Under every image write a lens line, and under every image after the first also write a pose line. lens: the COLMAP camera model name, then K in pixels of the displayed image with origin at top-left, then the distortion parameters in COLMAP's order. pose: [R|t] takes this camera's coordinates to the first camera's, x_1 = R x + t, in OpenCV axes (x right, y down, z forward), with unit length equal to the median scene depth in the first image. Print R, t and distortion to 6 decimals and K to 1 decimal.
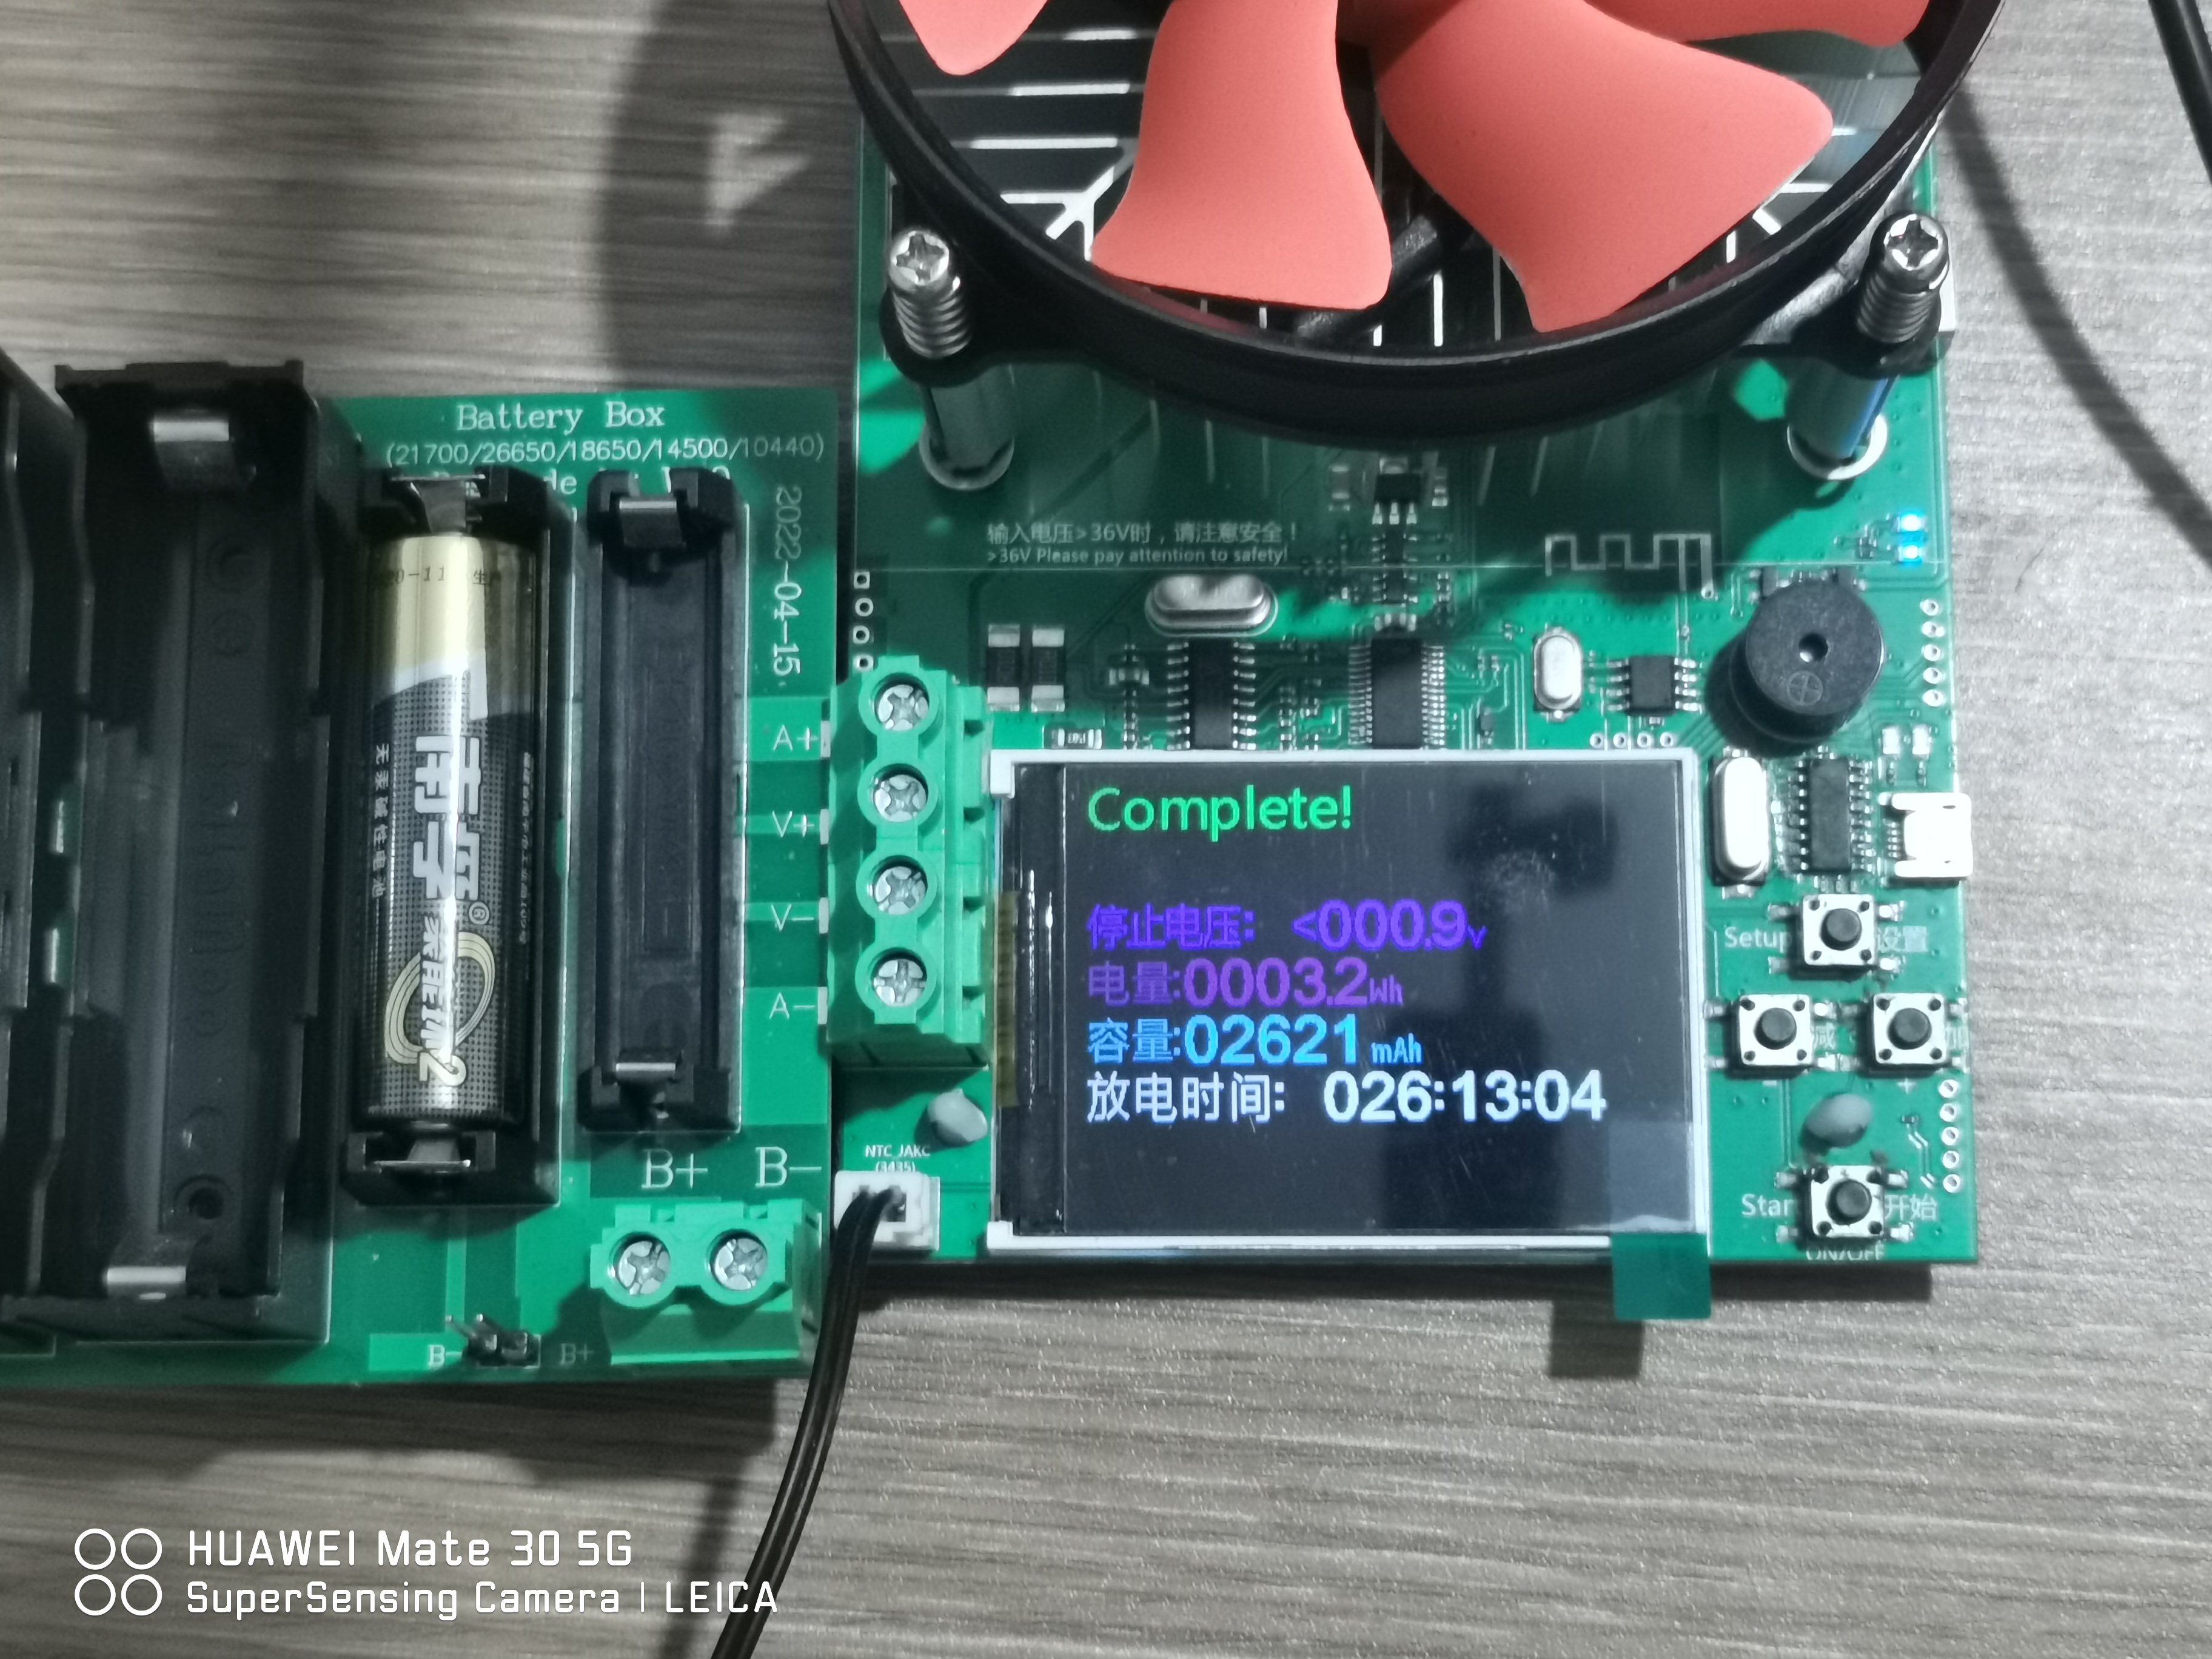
lens RADIAL K [[3995.9, 0, 1113.4], [0, 3995.9, 821.4], [0, 0, 1]] dist [-0.030790, 0.000000]
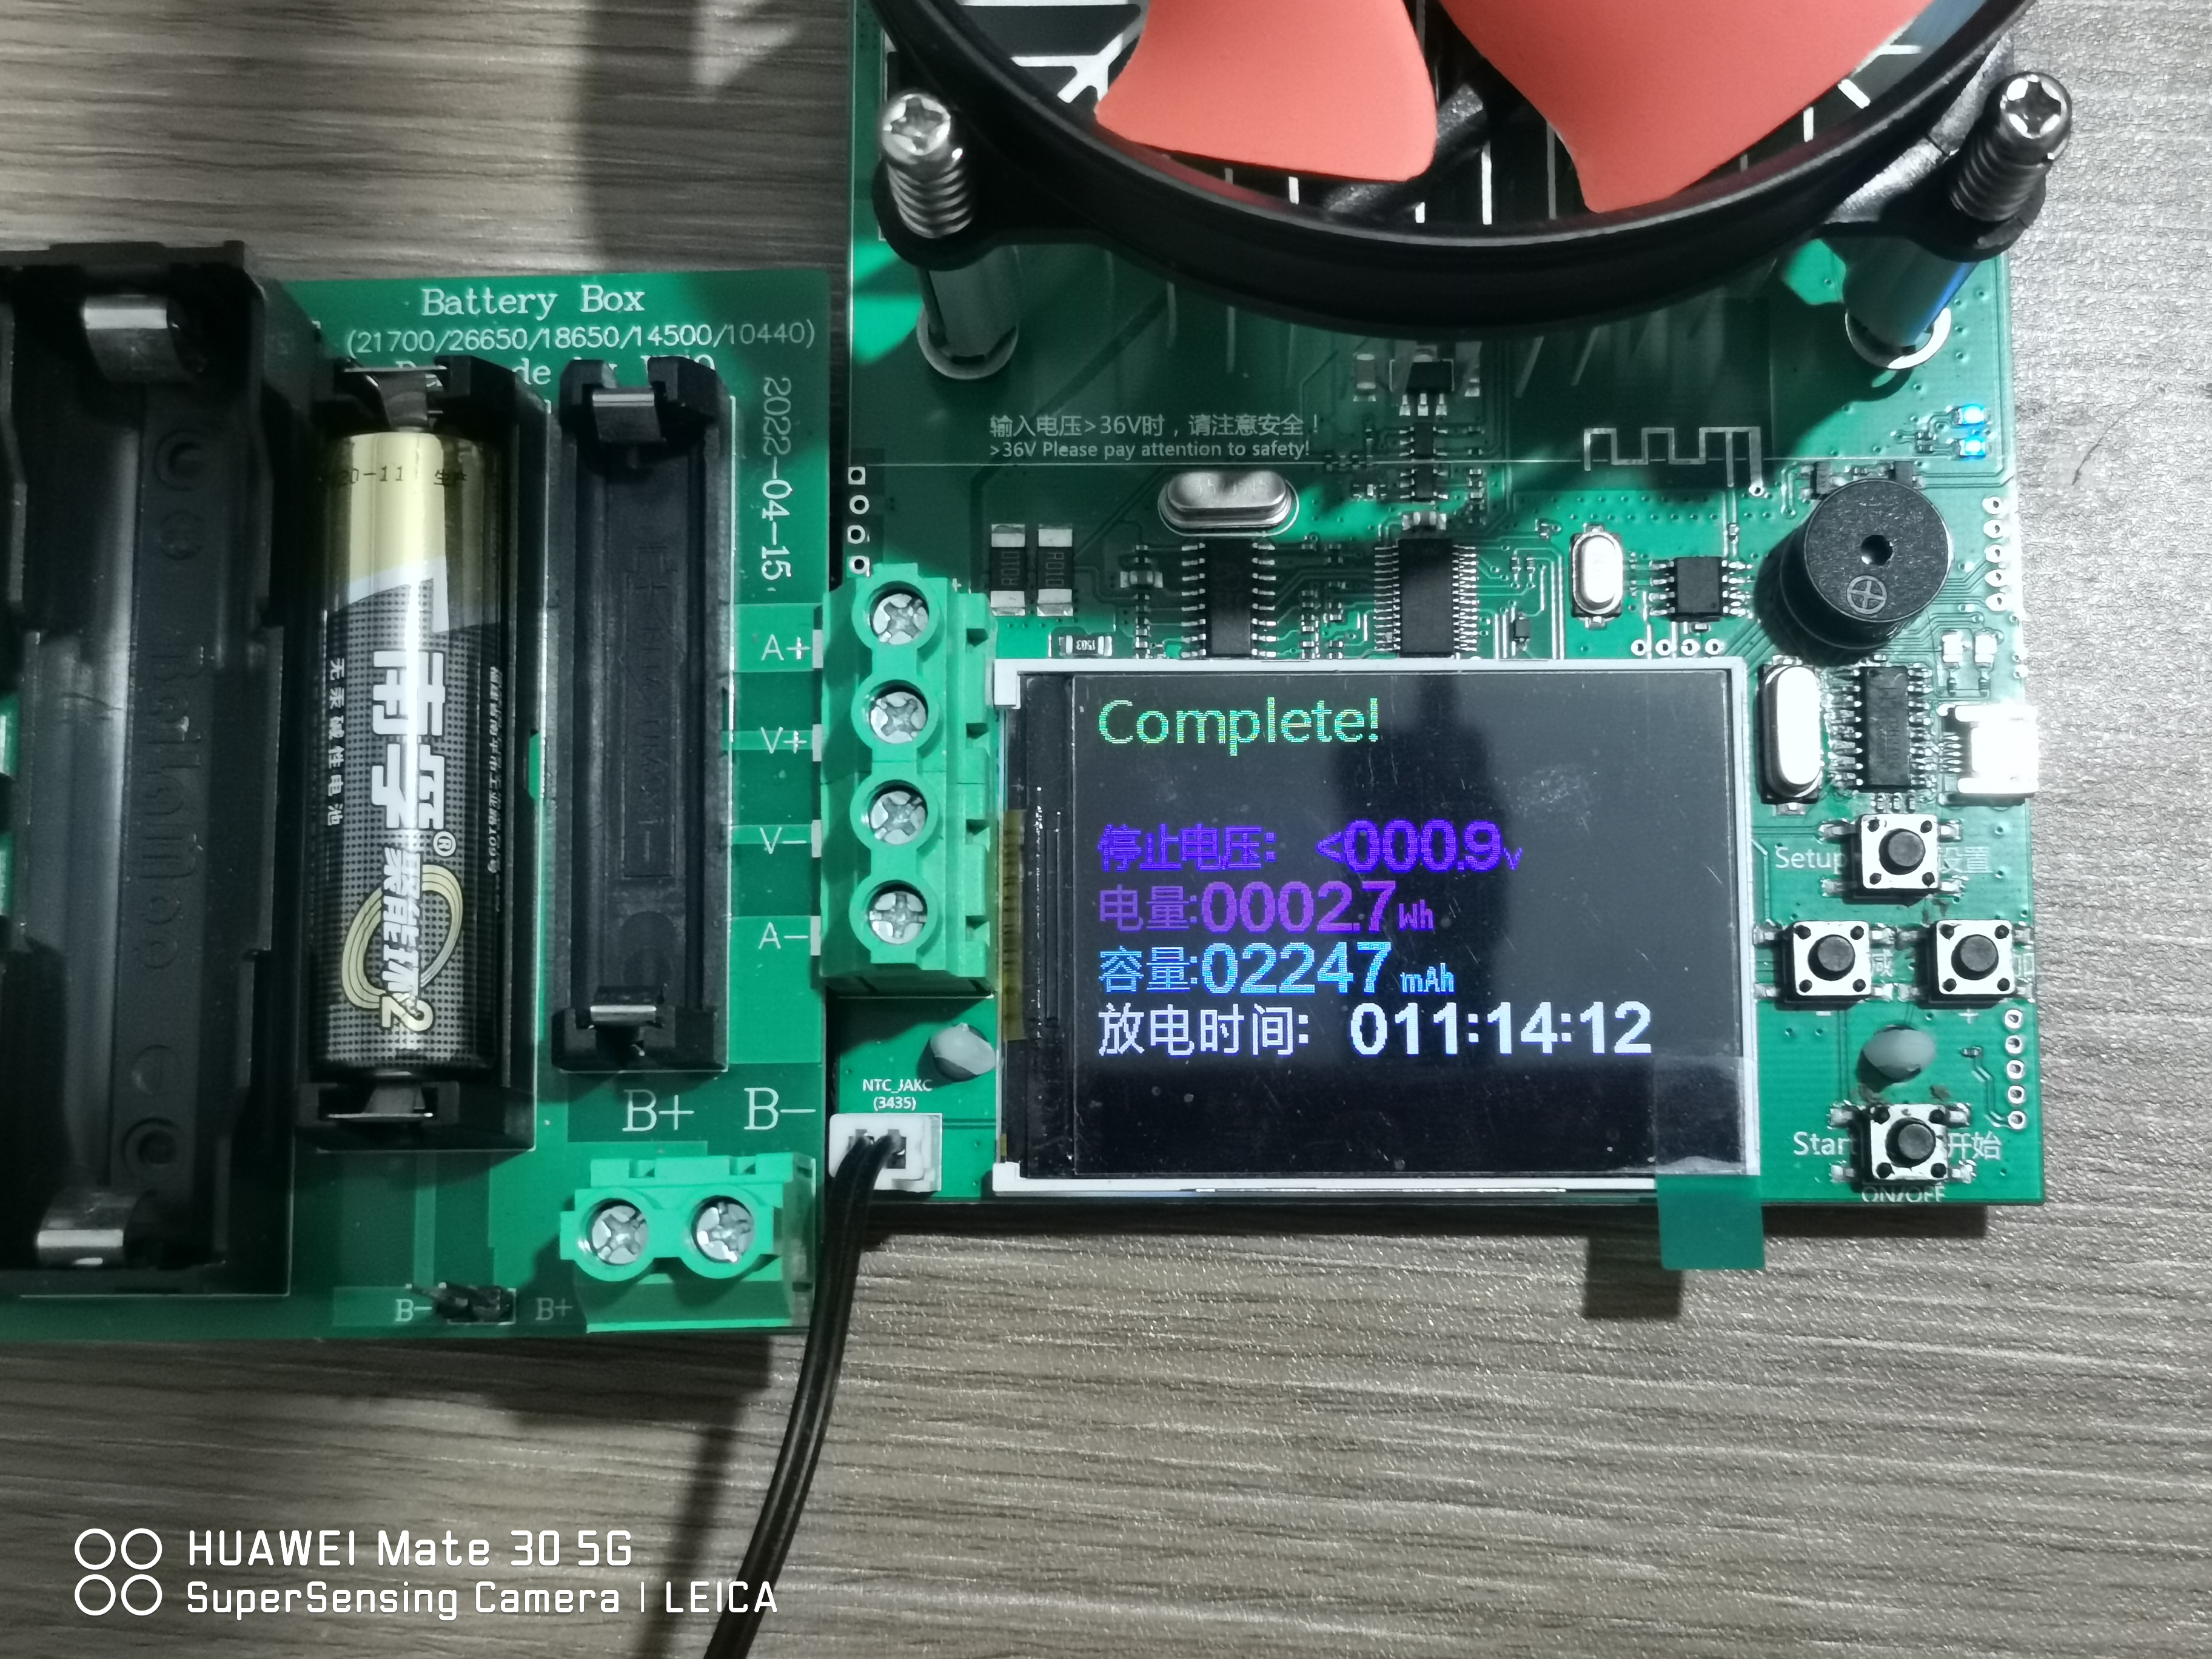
lens RADIAL K [[3342.1, 0, 1112.2], [0, 3342.1, 800.9], [0, 0, 1]] dist [-0.018500, 0.000000]
pose [[0.999963, -0.001324, 0.008522, -0.009887], [0.000896, 0.998744, 0.050098, -0.023850], [-0.008578, -0.050089, 0.998708, 0.214718]]
